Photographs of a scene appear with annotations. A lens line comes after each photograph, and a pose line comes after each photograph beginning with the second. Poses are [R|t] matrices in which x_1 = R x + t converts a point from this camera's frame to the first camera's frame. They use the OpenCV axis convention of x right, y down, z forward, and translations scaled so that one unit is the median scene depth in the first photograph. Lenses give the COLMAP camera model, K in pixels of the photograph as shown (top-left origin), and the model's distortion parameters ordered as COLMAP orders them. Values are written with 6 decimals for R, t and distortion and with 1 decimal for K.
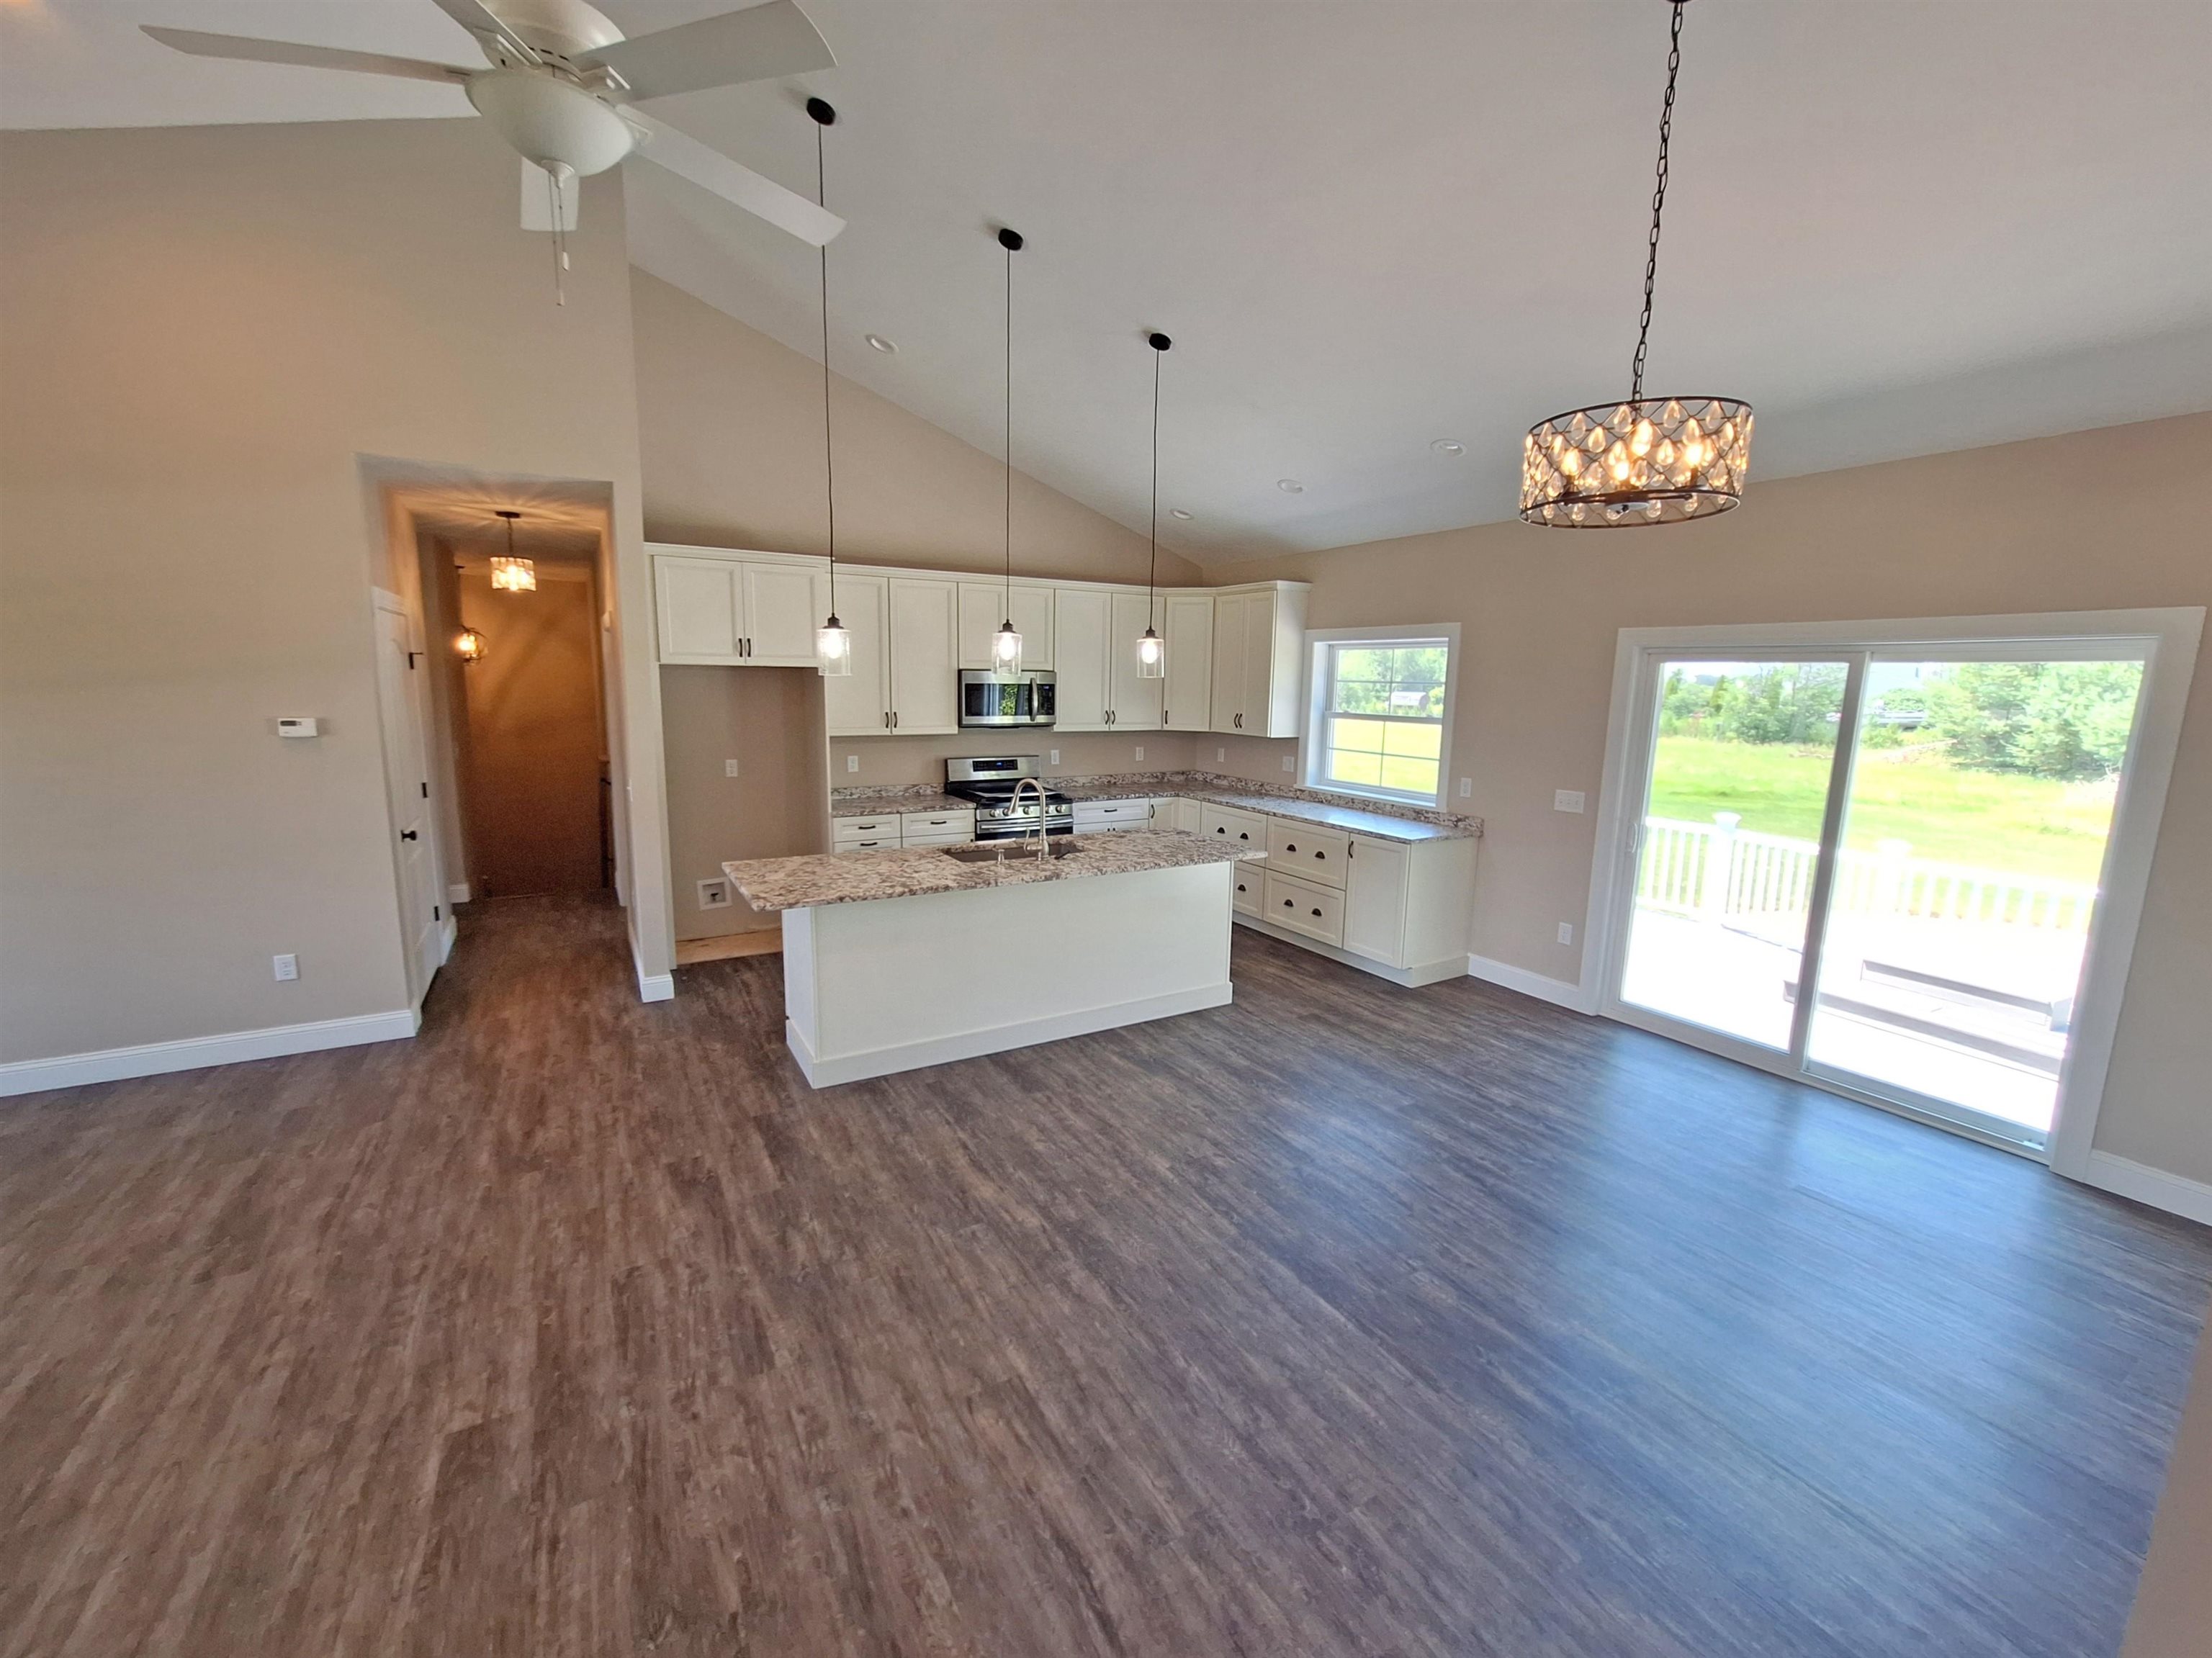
lens RADIAL K [[900.7, 0, 1119.0], [0, 900.7, 820.6], [0, 0, 1]] dist [-0.001013, 0.001312]
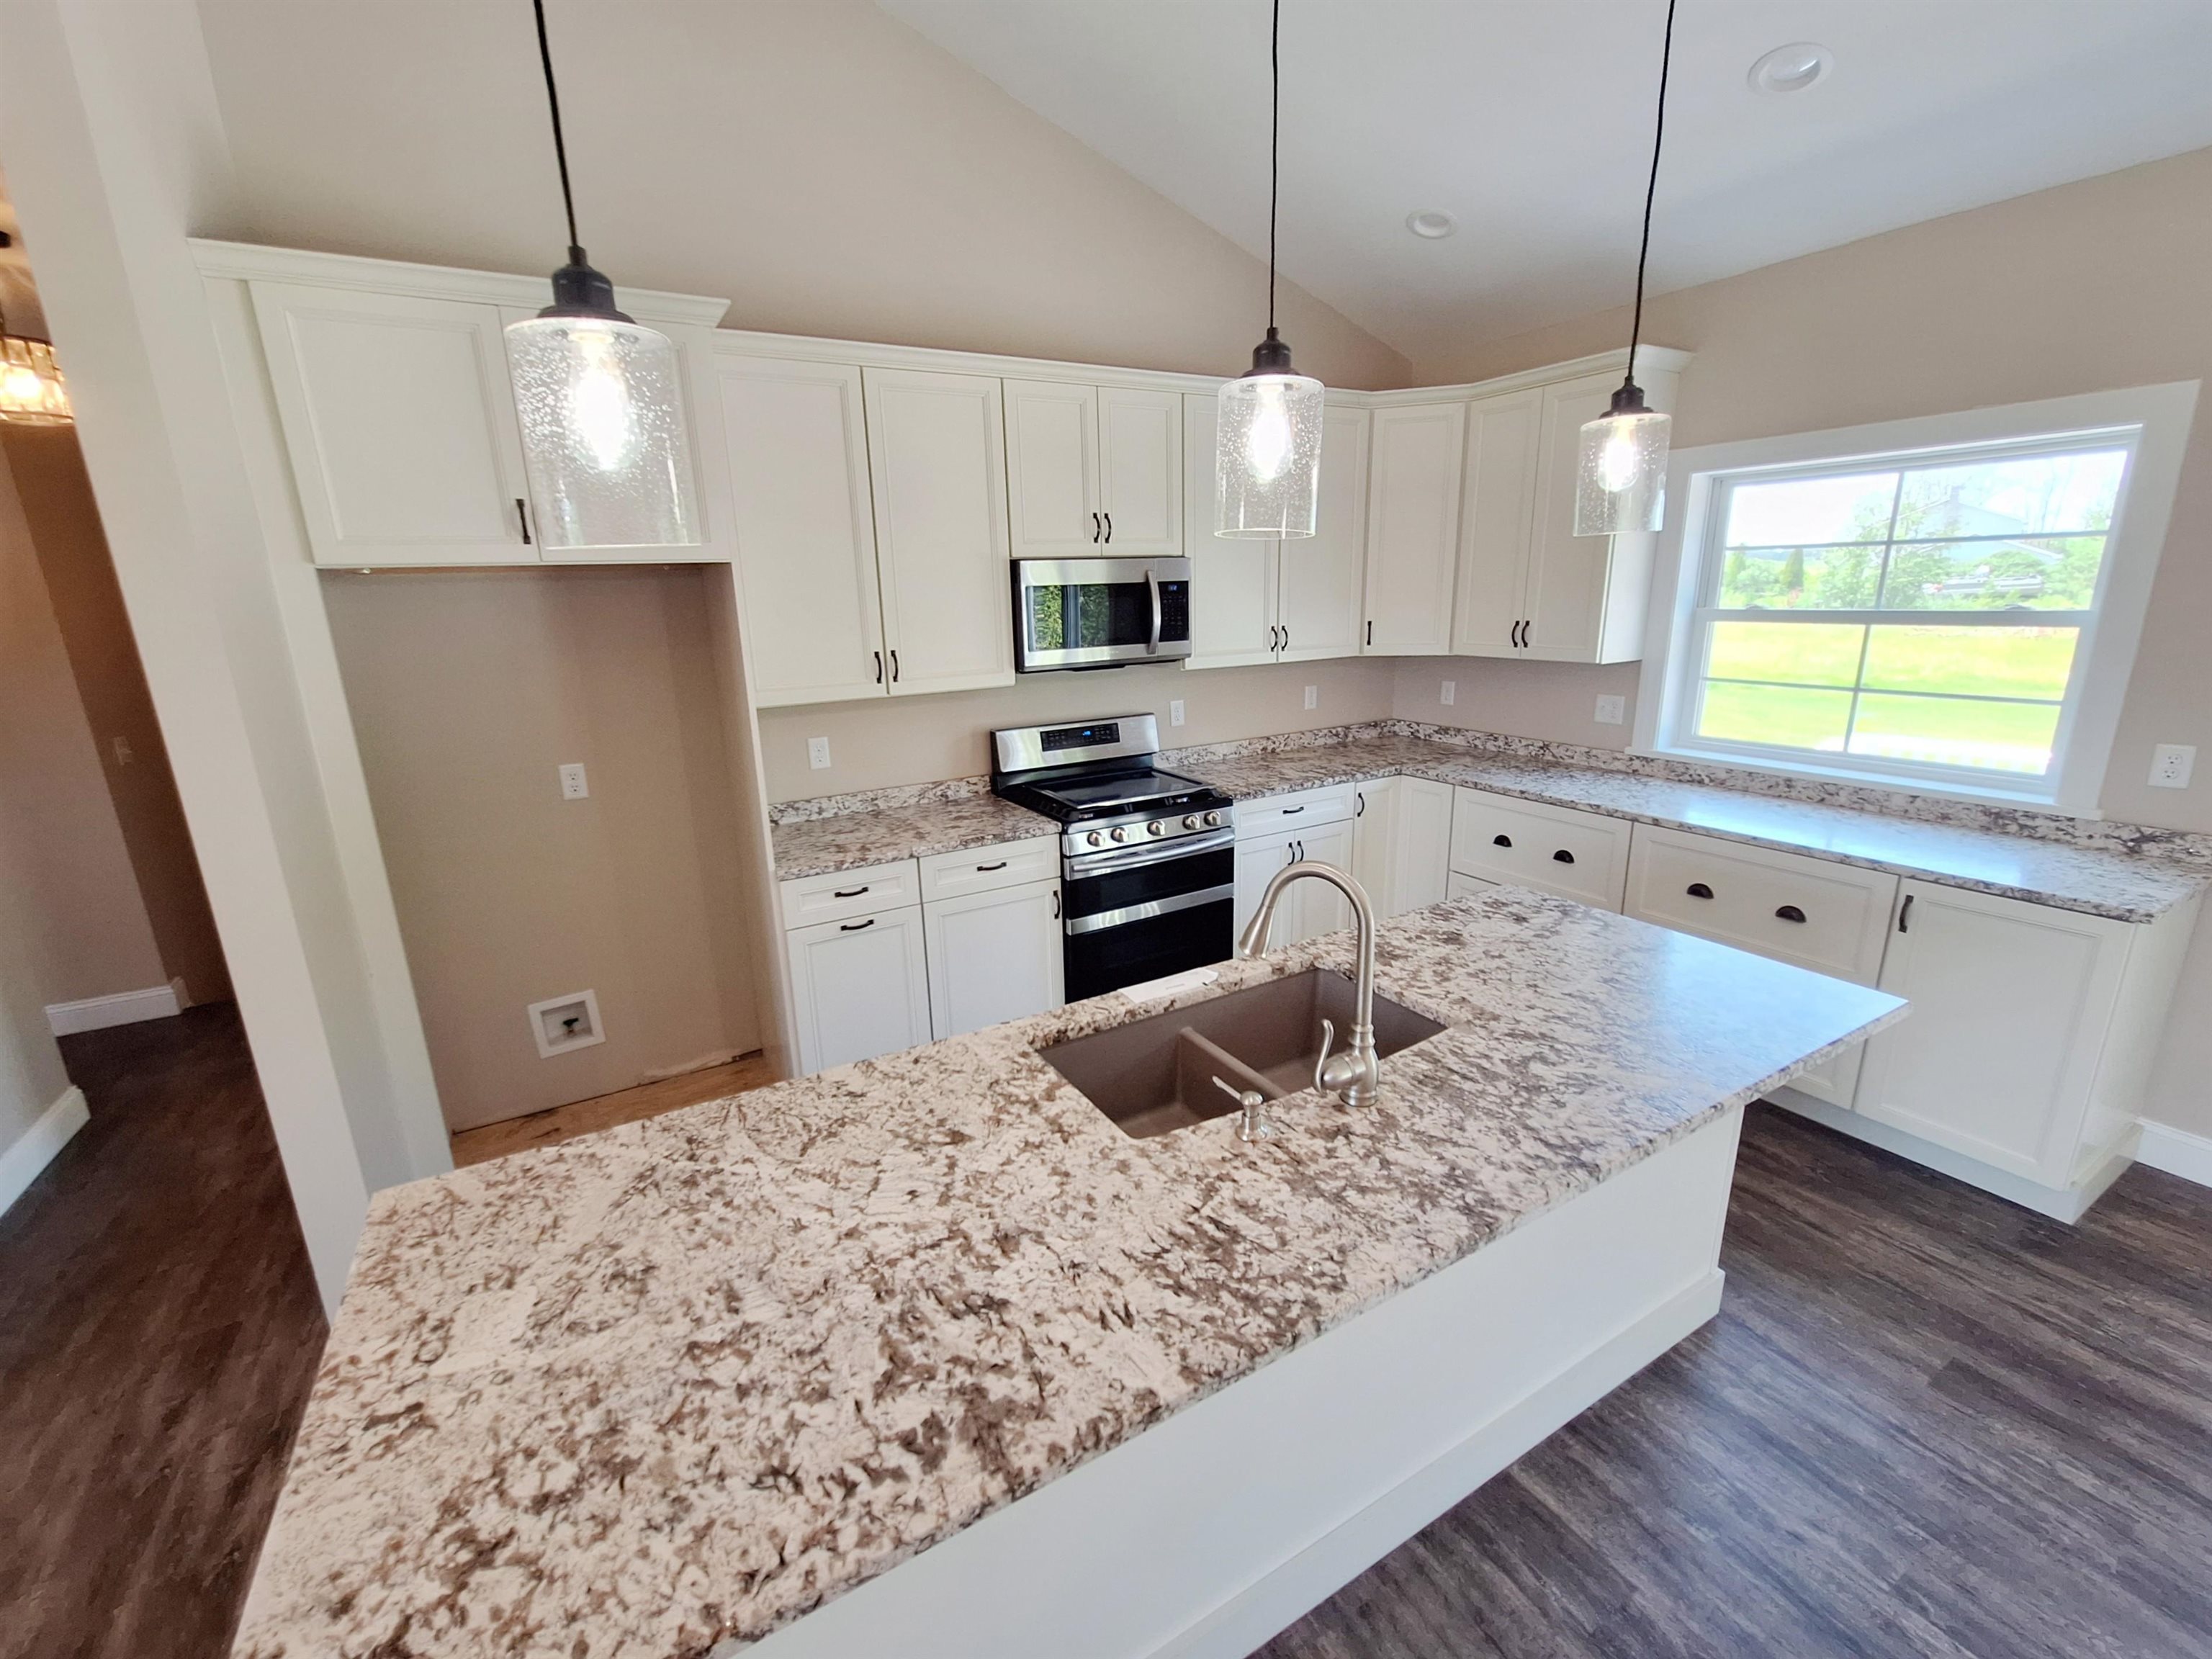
lens RADIAL K [[900.7, 0, 1101.8], [0, 900.7, 827.7], [0, 0, 1]] dist [-0.001013, 0.001312]
pose [[0.998683, -0.039470, -0.032764, -0.163236], [0.042667, 0.993721, 0.103436, -0.094390], [0.028475, -0.104698, 0.994096, 0.674684]]
